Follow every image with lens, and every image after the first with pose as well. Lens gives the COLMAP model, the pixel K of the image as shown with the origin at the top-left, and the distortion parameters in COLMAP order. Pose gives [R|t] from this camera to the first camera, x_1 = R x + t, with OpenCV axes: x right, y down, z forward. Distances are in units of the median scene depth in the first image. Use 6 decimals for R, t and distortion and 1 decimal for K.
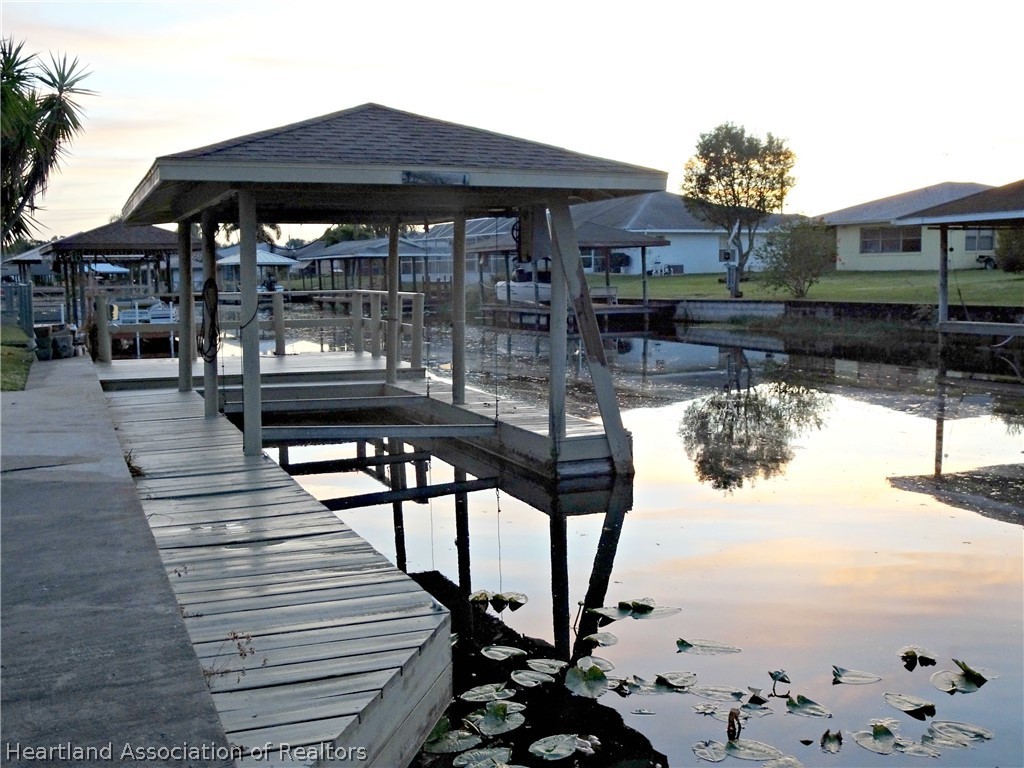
lens RADIAL K [[1121.3, 0, 512.0], [0, 1121.3, 384.0], [0, 0, 1]] dist [0.003202, -0.006721]
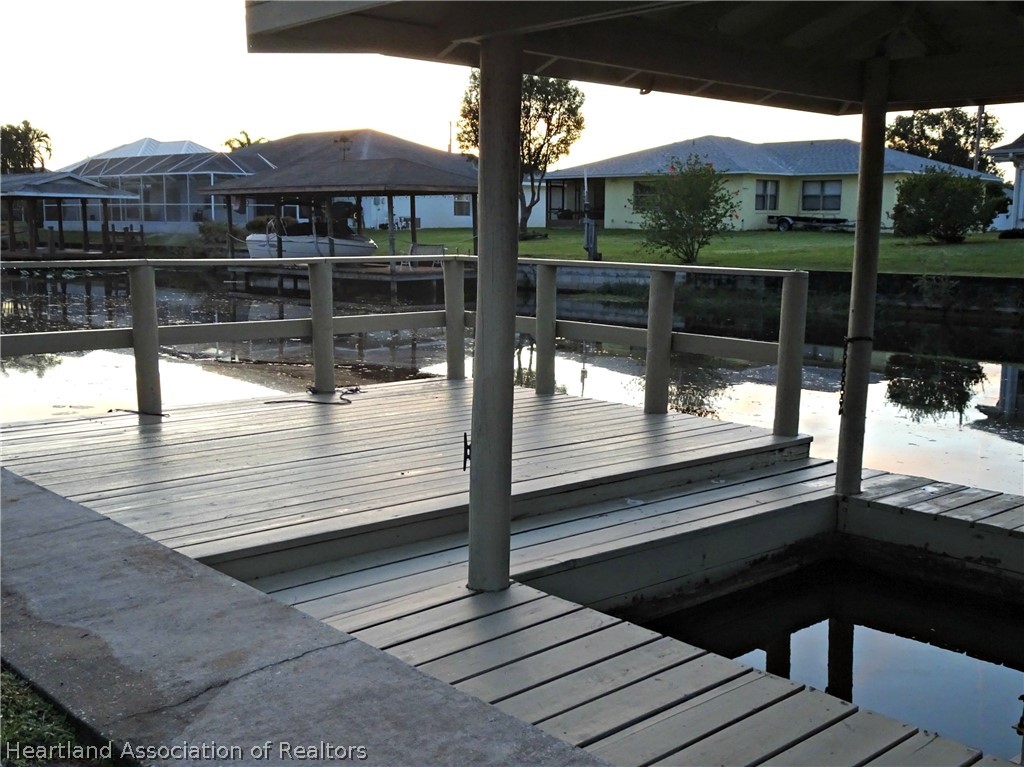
lens RADIAL K [[1121.3, 0, 512.0], [0, 1121.3, 383.5], [0, 0, 1]] dist [0.003202, -0.006721]
pose [[0.934400, -0.027611, 0.355153, -0.120422], [0.013347, 0.999005, 0.042550, -0.019727], [-0.355975, -0.035018, 0.933839, 0.221621]]
